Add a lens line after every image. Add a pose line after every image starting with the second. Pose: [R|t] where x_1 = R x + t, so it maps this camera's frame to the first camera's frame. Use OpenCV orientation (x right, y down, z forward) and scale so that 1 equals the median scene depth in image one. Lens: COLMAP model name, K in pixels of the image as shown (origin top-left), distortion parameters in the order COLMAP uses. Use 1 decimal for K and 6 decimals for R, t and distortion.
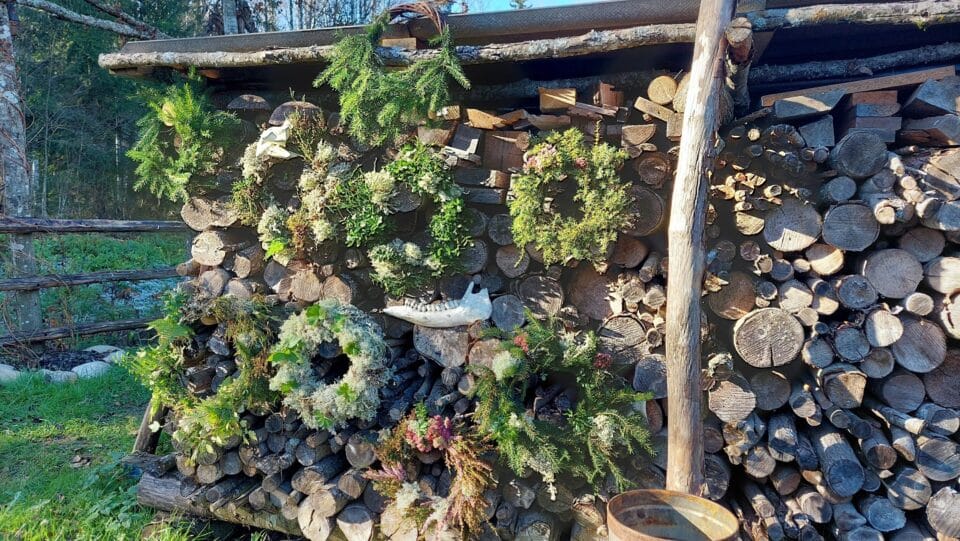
lens RADIAL K [[683.4, 0, 501.7], [0, 683.4, 258.4], [0, 0, 1]] dist [0.037986, -0.003832]
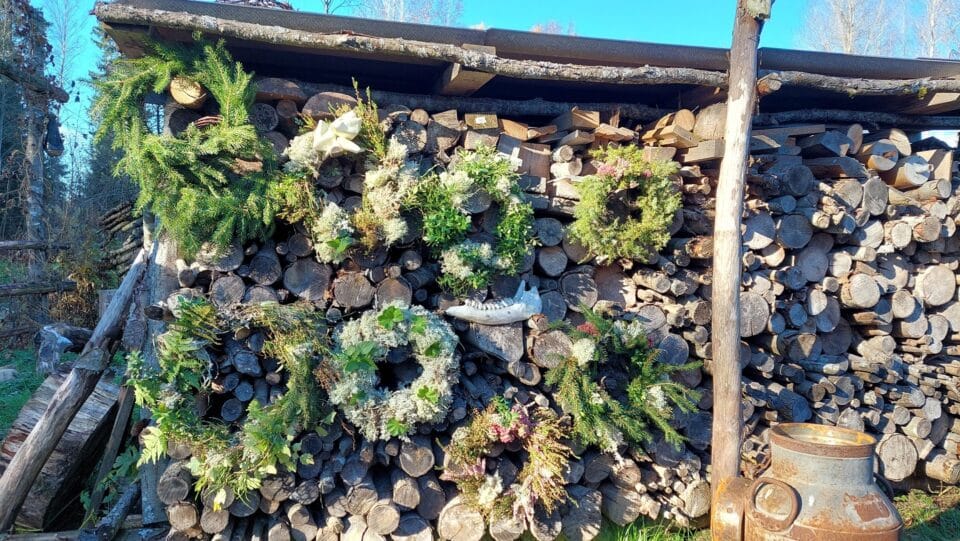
lens RADIAL K [[681.4, 0, 490.3], [0, 681.4, 270.8], [0, 0, 1]] dist [0.078157, -0.076521]
pose [[0.852762, -0.012036, 0.522161, -0.655144], [0.028465, 0.999320, -0.023453, 0.043414], [-0.521524, 0.034863, 0.852524, 0.113829]]
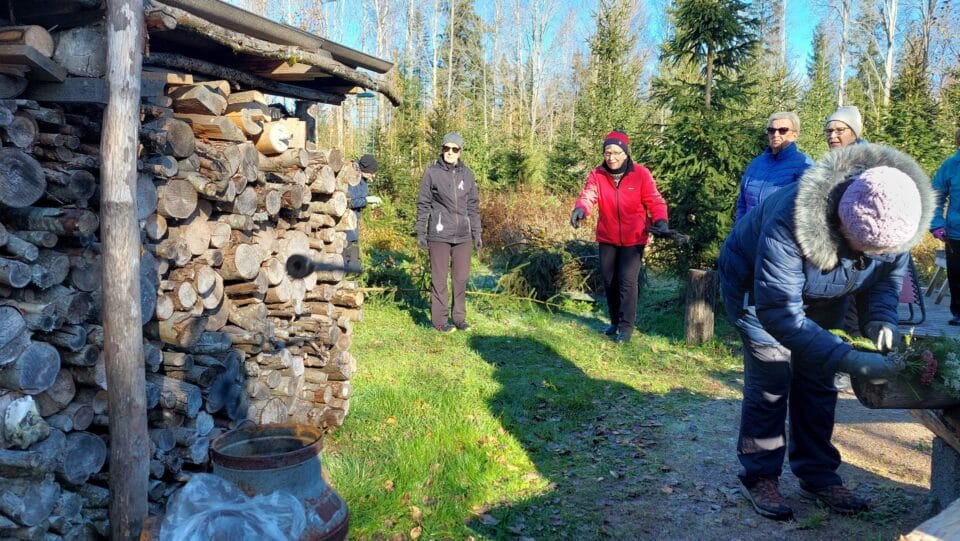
lens RADIAL K [[681.8, 0, 486.3], [0, 681.8, 268.1], [0, 0, 1]] dist [0.064955, -0.062395]
pose [[0.044054, -0.100423, 0.993969, -0.590934], [0.039746, 0.994323, 0.098697, -0.019422], [-0.998238, 0.035158, 0.047796, 0.357222]]
